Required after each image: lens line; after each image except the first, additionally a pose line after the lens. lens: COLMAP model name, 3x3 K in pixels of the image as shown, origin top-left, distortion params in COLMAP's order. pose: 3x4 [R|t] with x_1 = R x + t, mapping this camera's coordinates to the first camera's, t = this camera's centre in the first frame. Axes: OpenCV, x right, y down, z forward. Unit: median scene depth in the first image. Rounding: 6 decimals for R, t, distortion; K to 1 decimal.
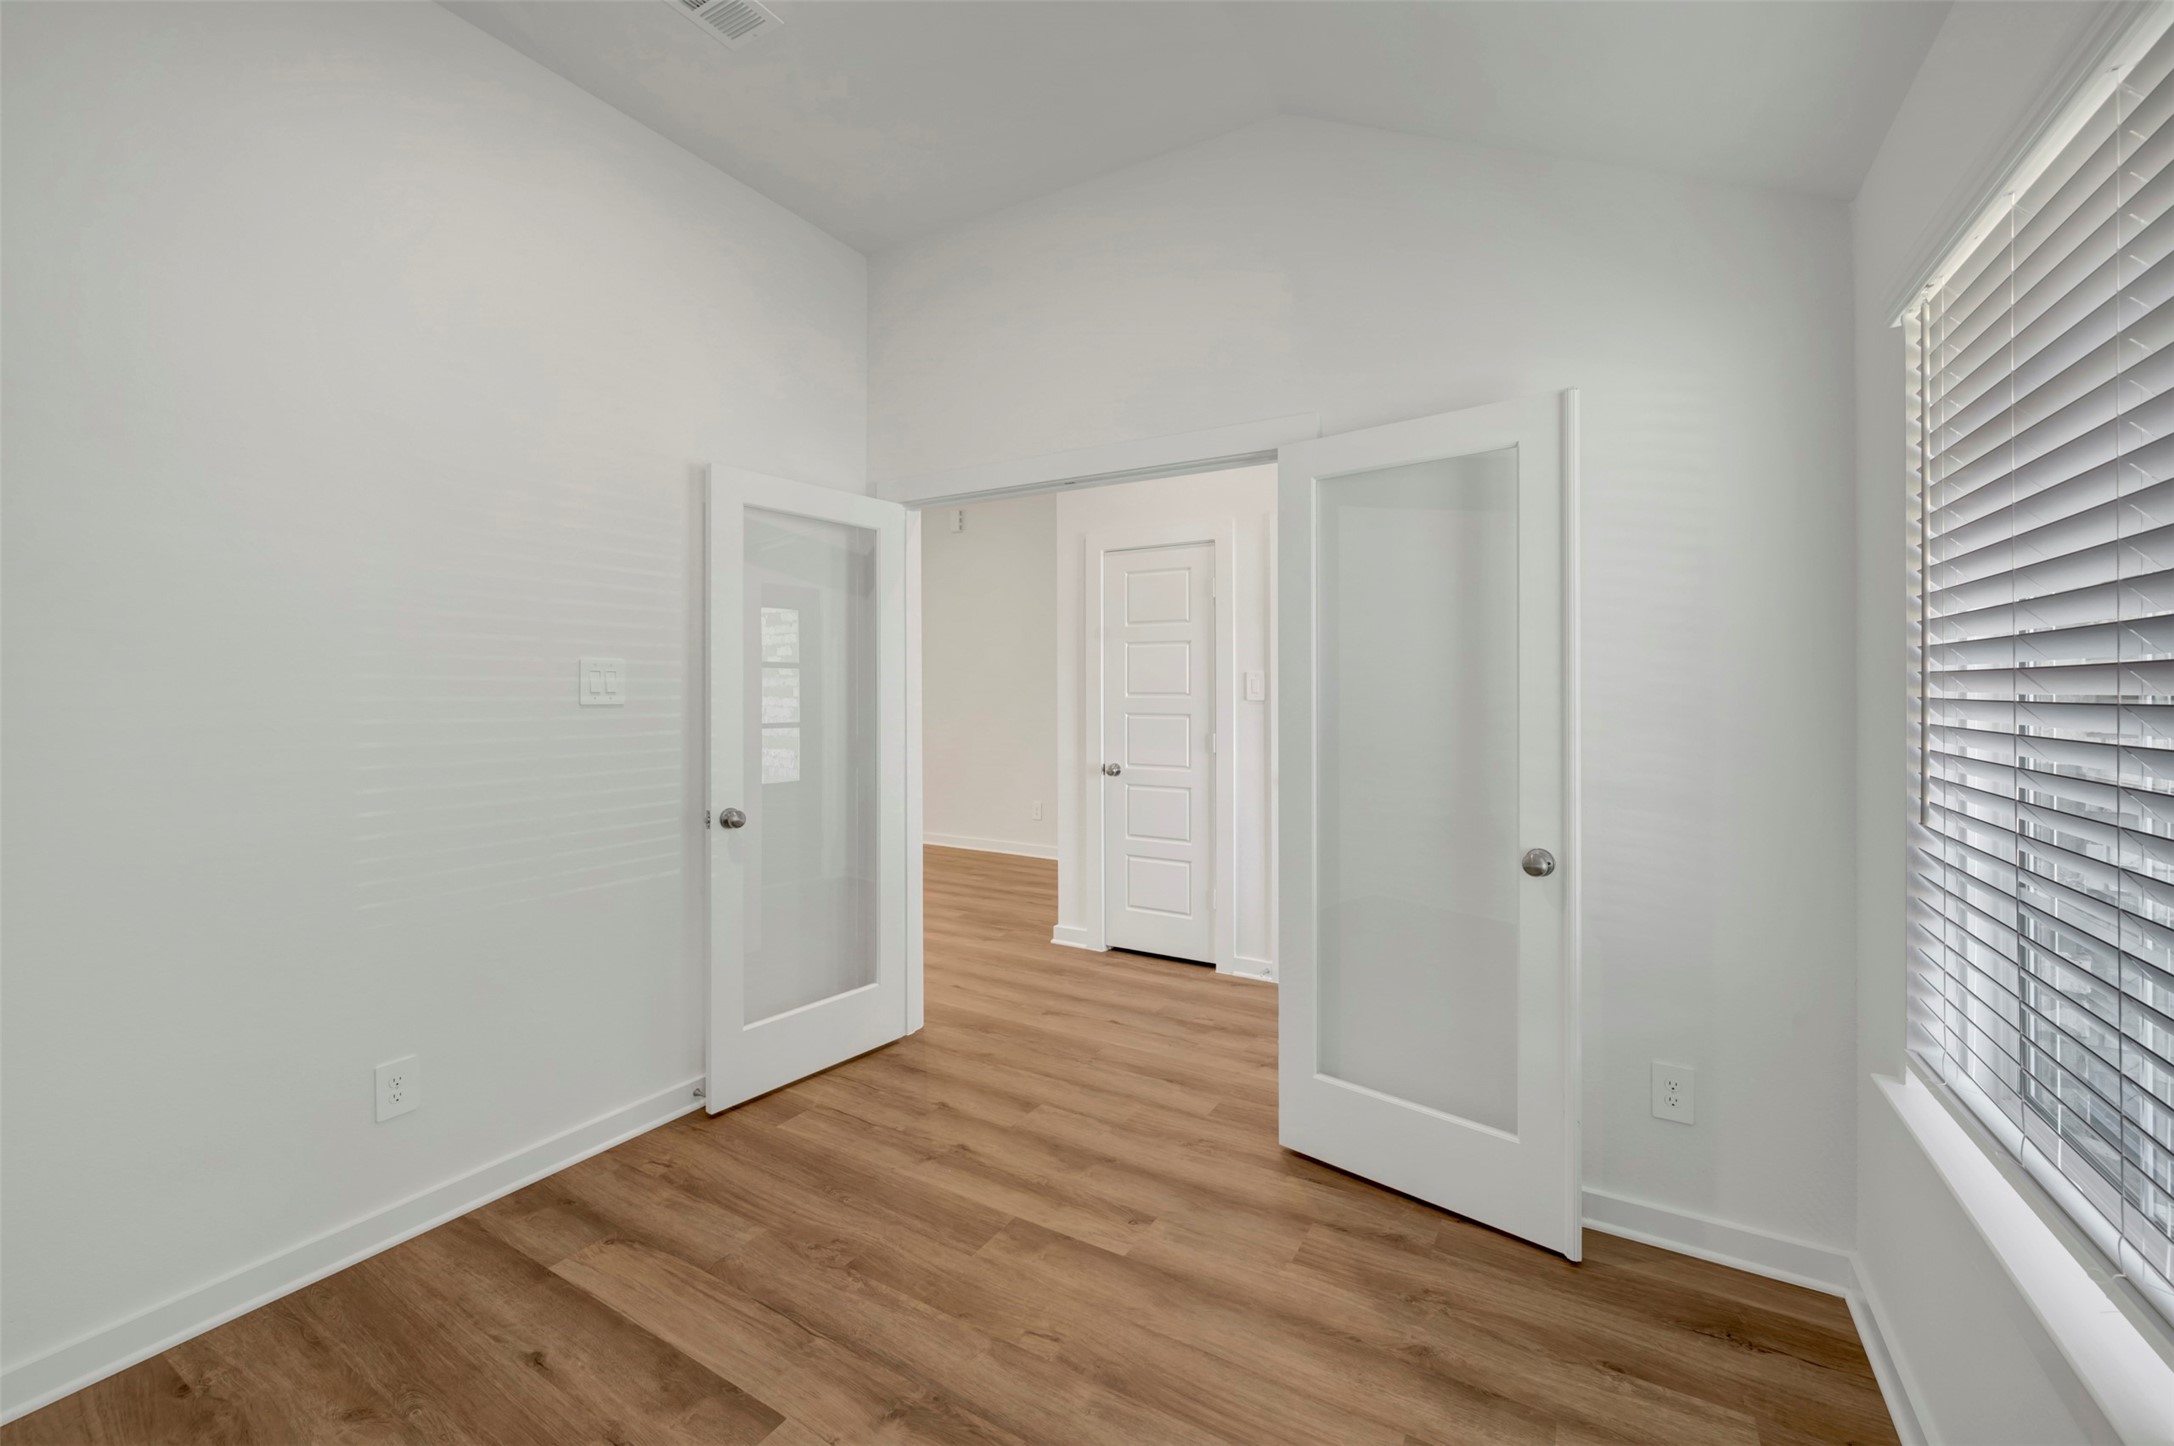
lens RADIAL K [[857.0, 0, 1086.3], [0, 857.0, 702.6], [0, 0, 1]] dist [-0.000532, -0.000344]
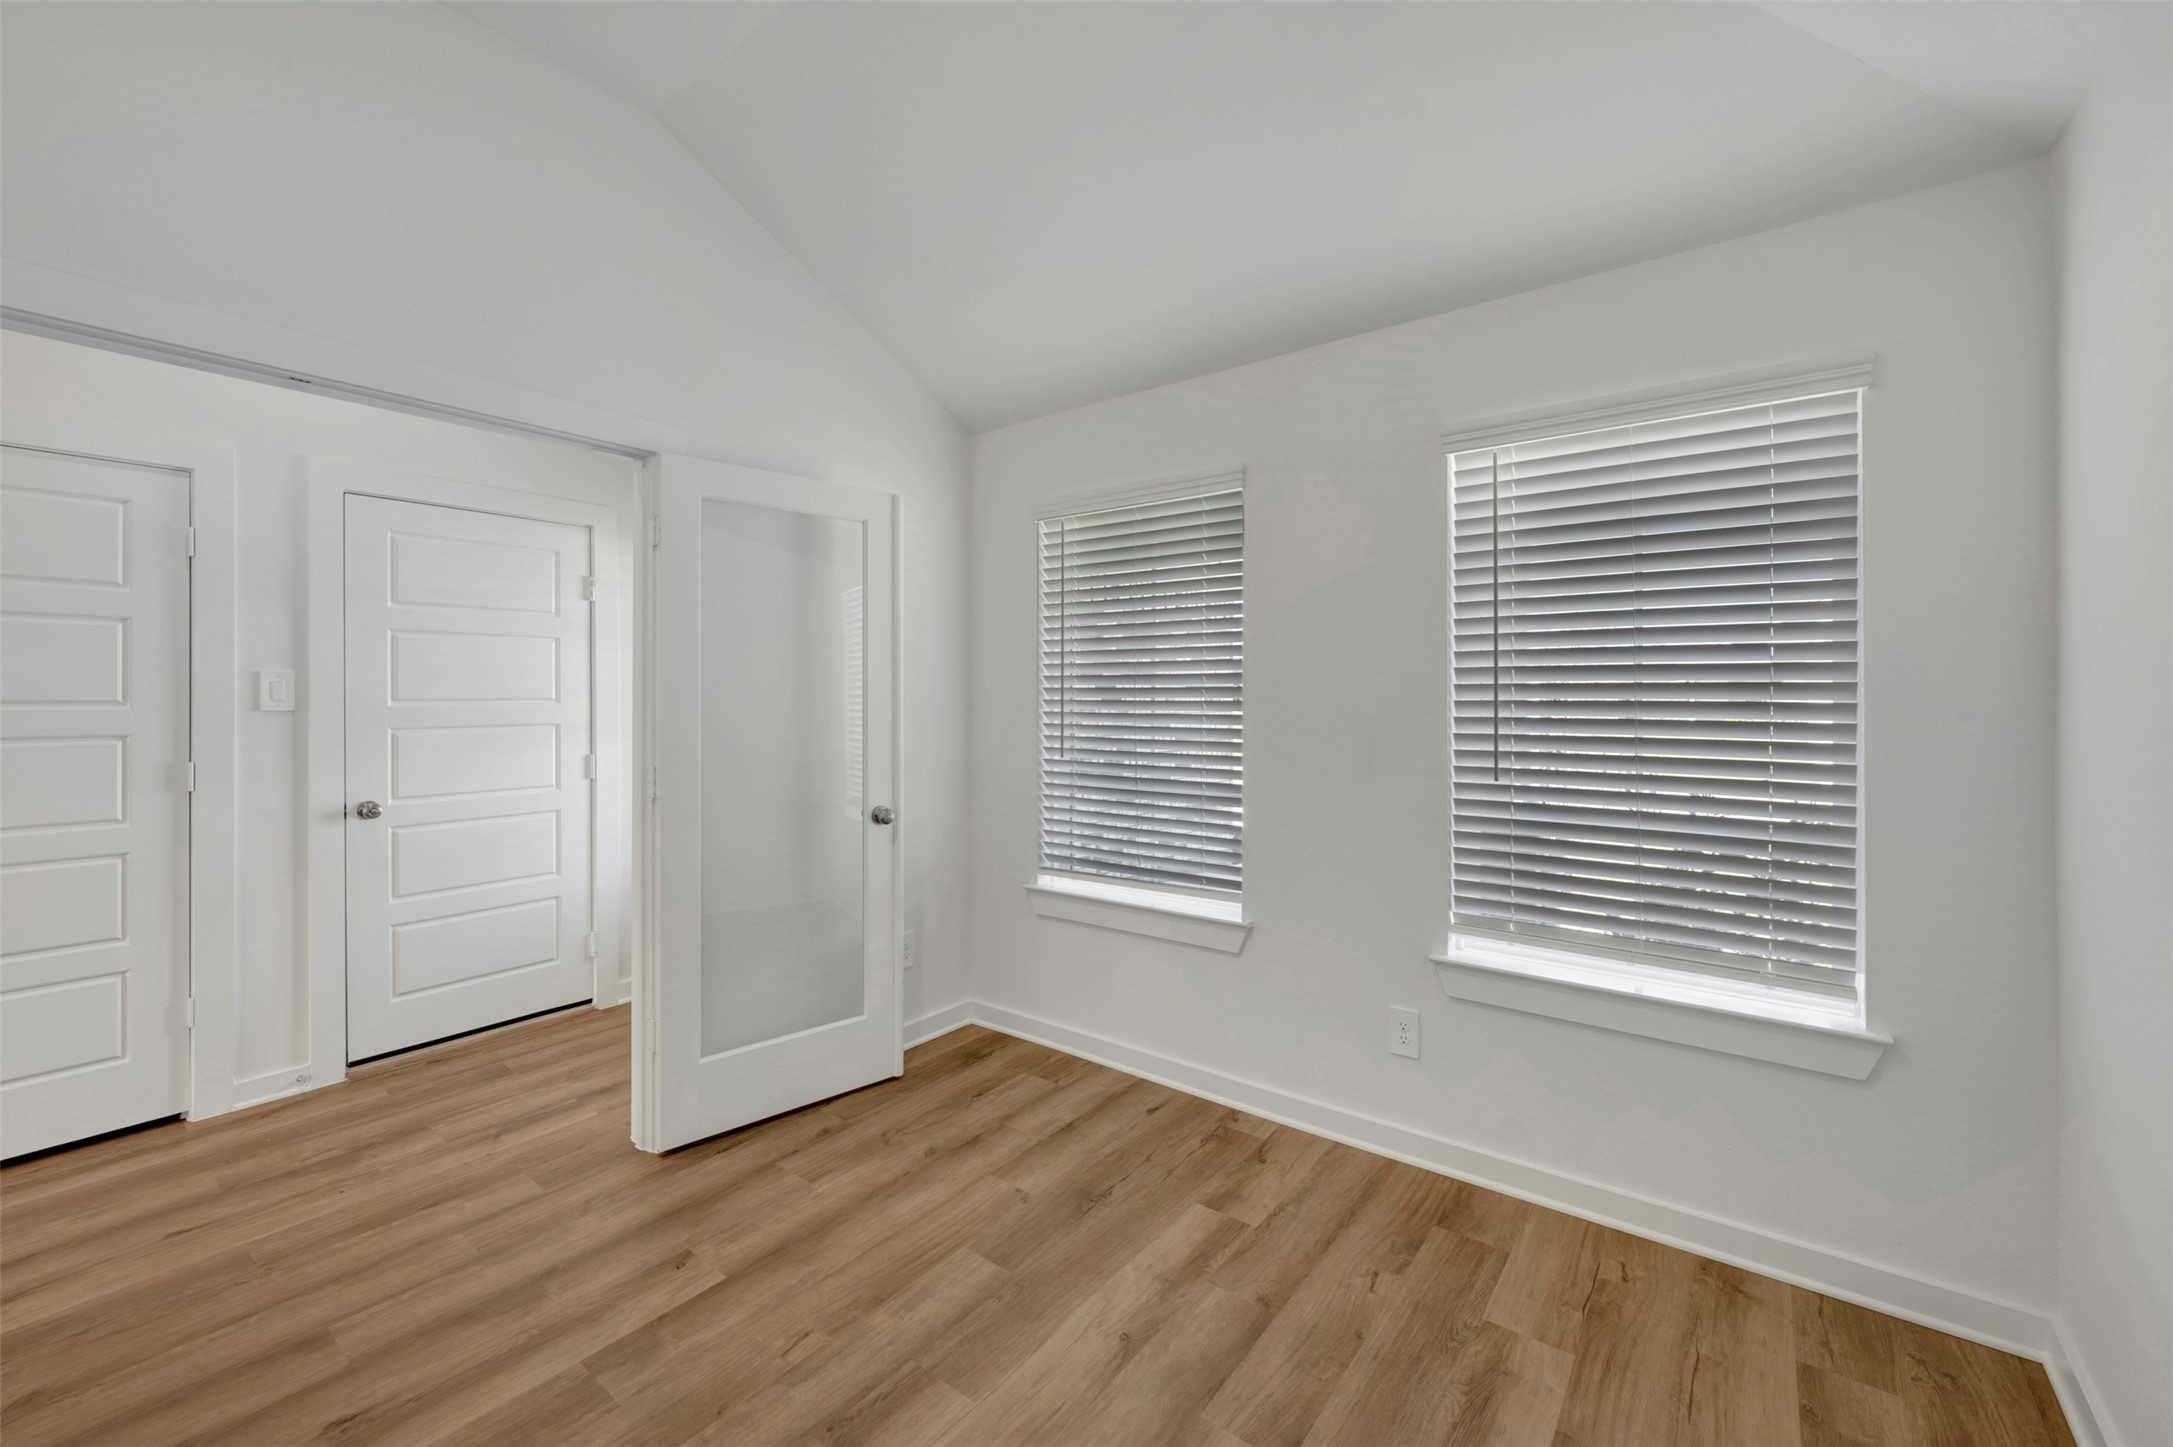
lens RADIAL K [[883.0, 0, 1084.8], [0, 883.0, 715.7], [0, 0, 1]] dist [-0.000769, -0.000015]
pose [[0.124795, -0.022281, 0.991932, -0.804383], [0.015281, 0.999672, 0.020533, -0.006013], [-0.992065, 0.012595, 0.125095, 0.420216]]
